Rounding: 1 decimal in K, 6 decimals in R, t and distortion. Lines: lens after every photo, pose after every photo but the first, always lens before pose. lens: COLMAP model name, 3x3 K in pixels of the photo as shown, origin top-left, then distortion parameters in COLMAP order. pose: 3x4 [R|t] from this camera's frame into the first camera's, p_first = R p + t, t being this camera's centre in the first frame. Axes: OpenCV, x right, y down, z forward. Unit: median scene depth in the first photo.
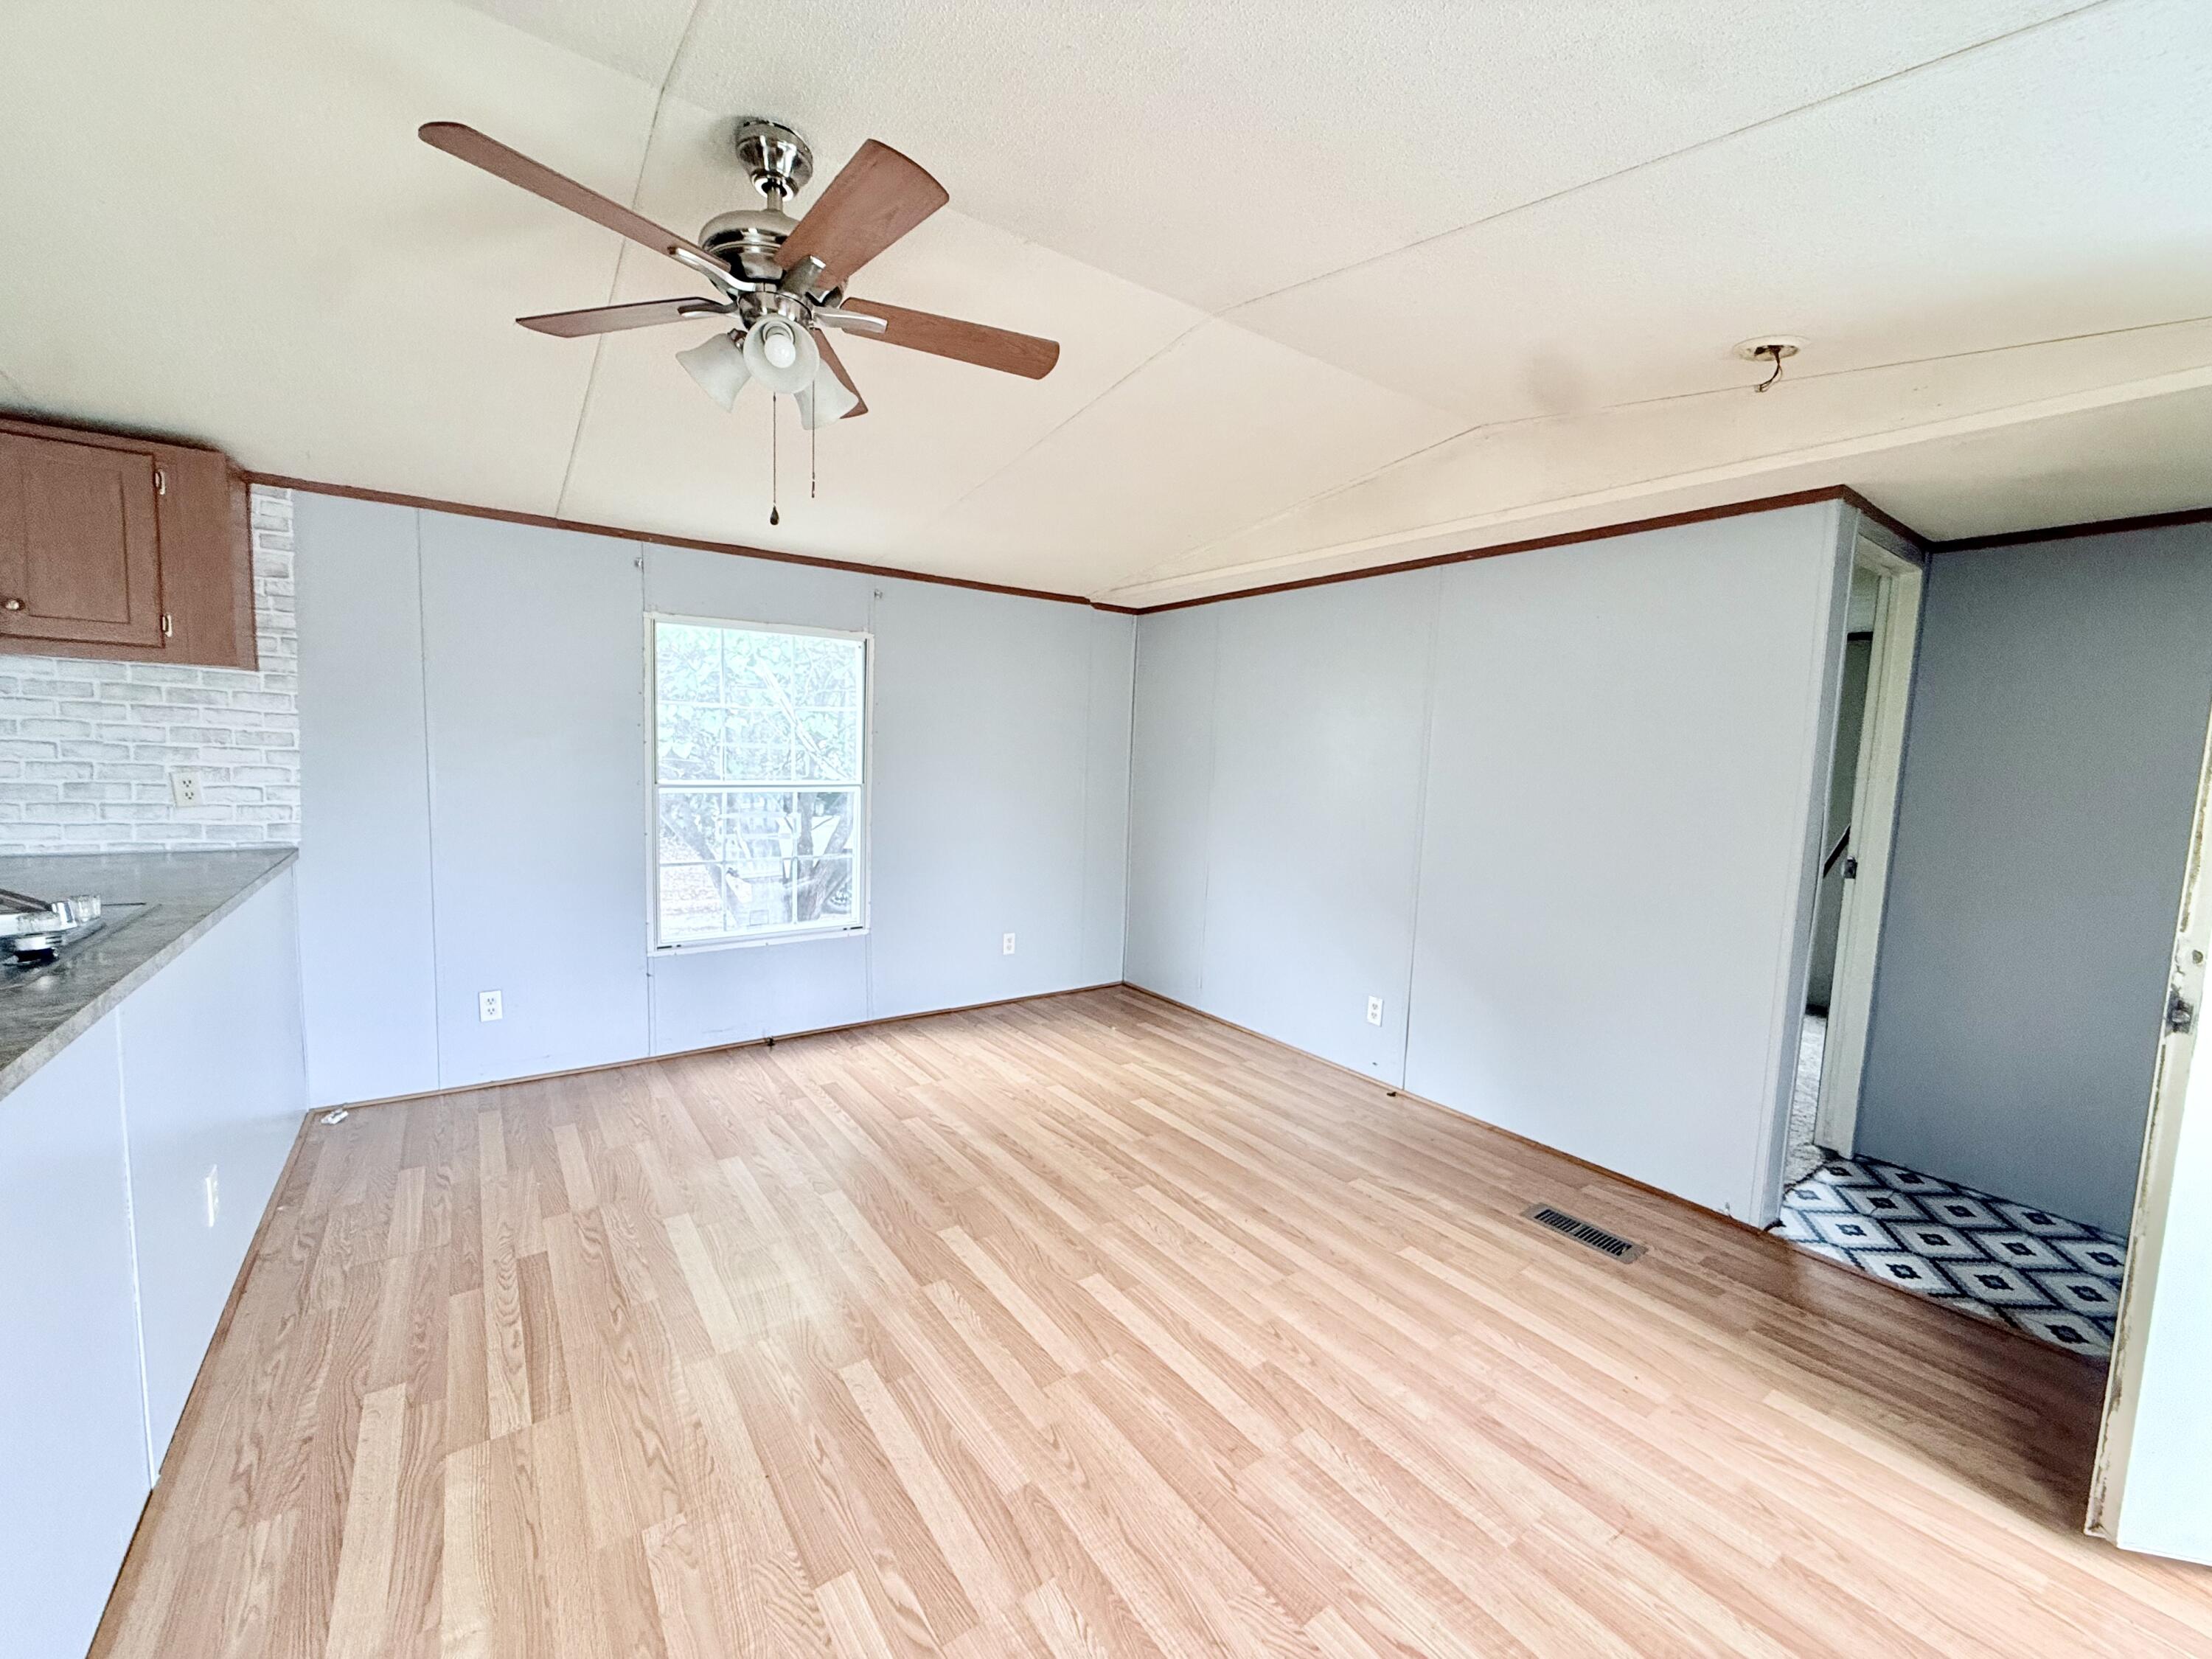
lens RADIAL K [[887.1, 0, 1114.5], [0, 887.1, 834.2], [0, 0, 1]] dist [-0.002281, 0.001782]
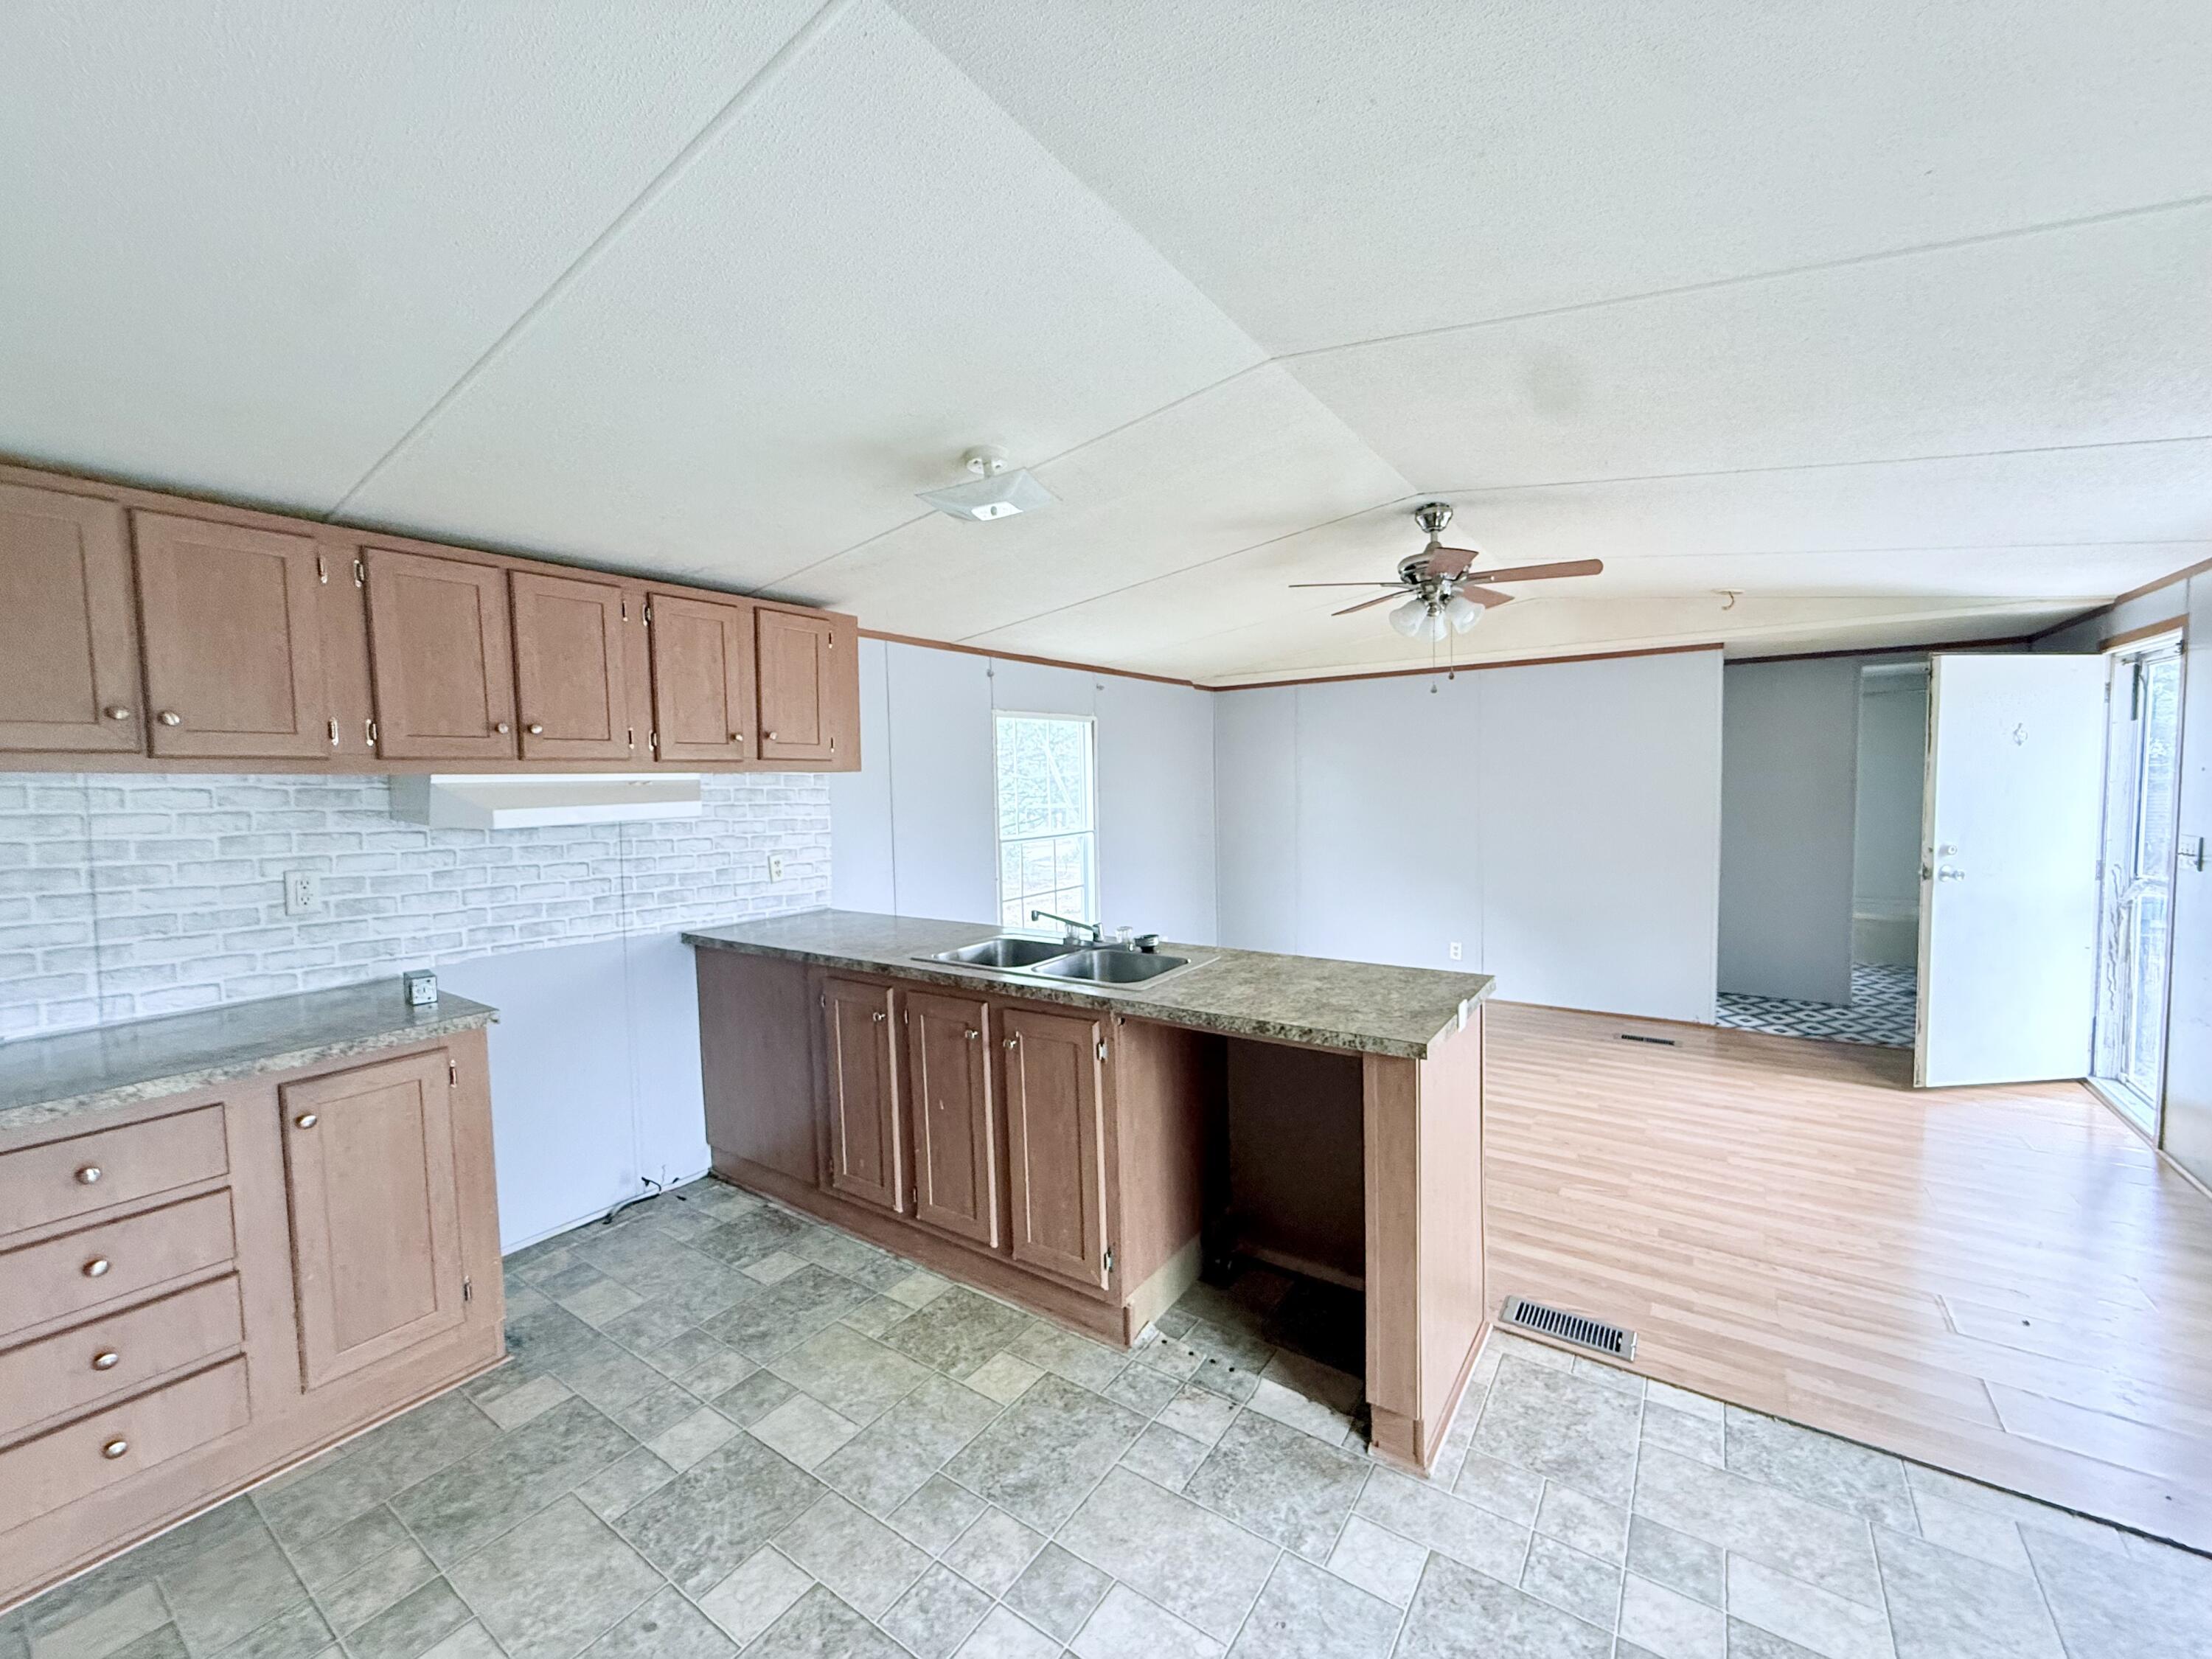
lens RADIAL K [[887.1, 0, 1126.9], [0, 887.1, 821.9], [0, 0, 1]] dist [-0.002281, 0.001782]
pose [[0.937526, -0.070105, 0.340778, -1.082263], [0.086015, 0.995787, -0.031787, -0.035934], [-0.337114, 0.059113, 0.939606, -0.388339]]
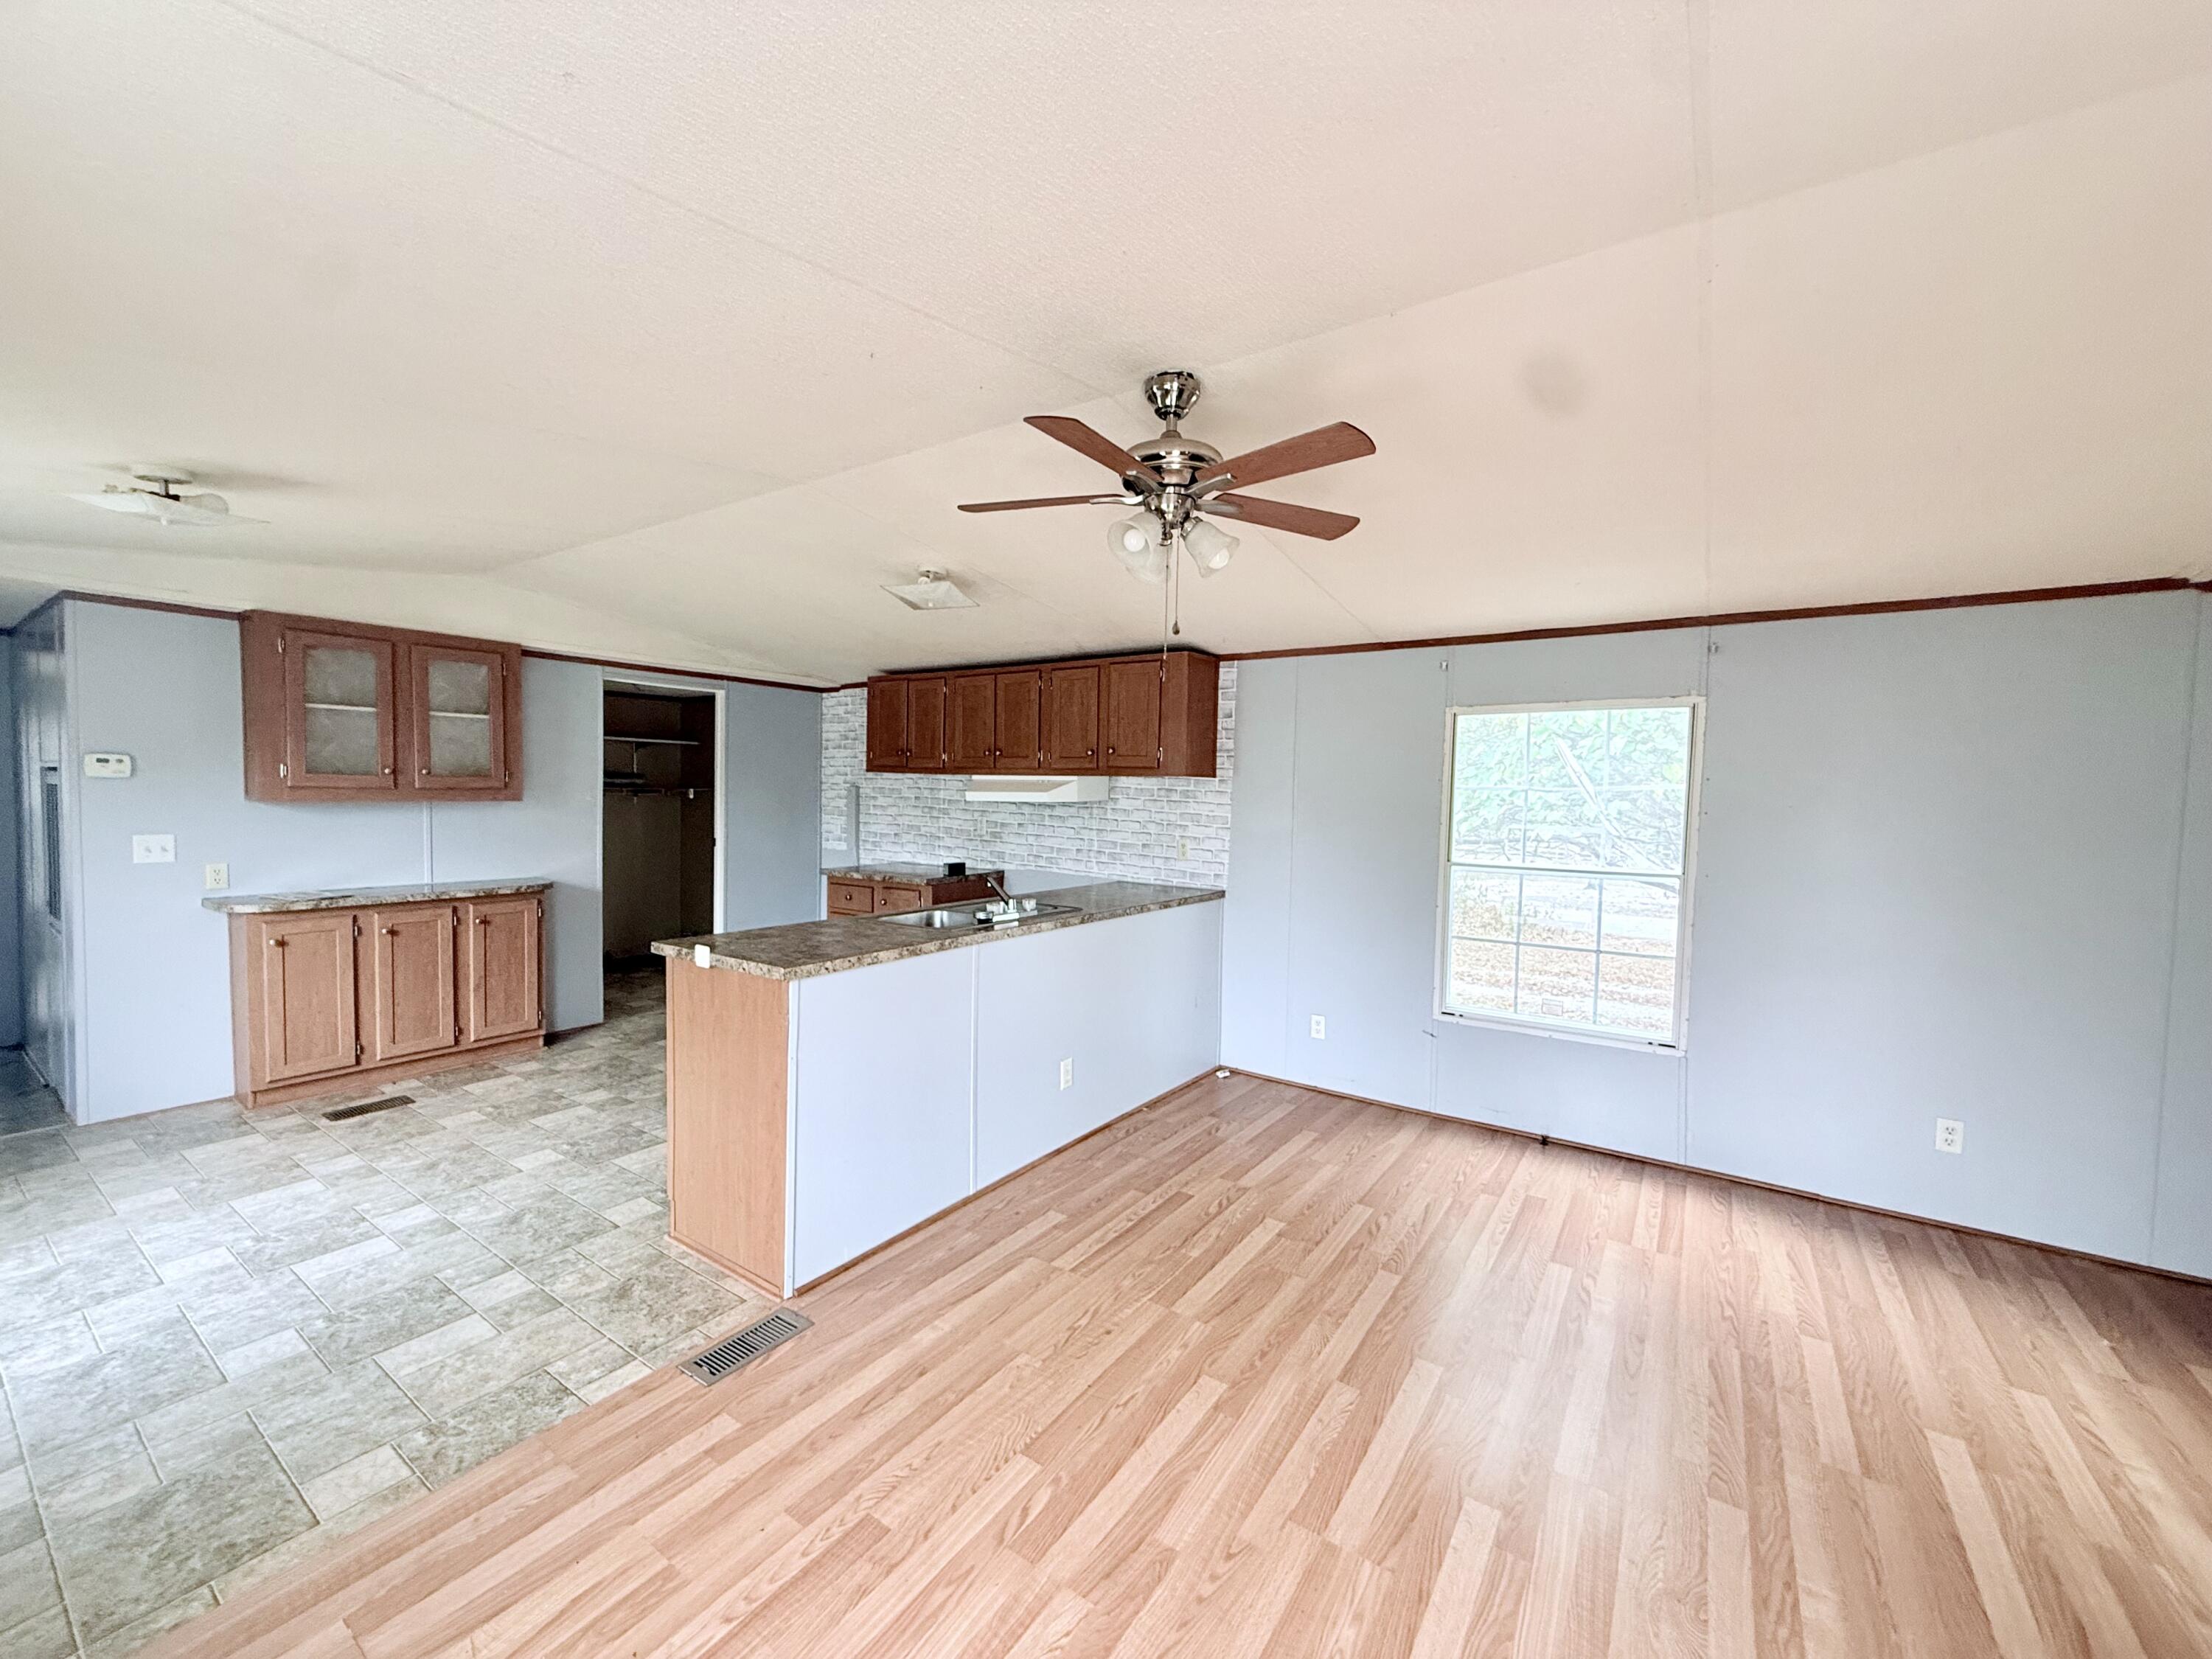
lens RADIAL K [[887.1, 0, 1088.6], [0, 887.1, 838.3], [0, 0, 1]] dist [-0.002281, 0.001782]
pose [[0.324299, 0.024519, -0.945637, 0.515655], [-0.103012, 0.994634, -0.009538, -0.040997], [0.940329, 0.100505, 0.325085, 0.309079]]
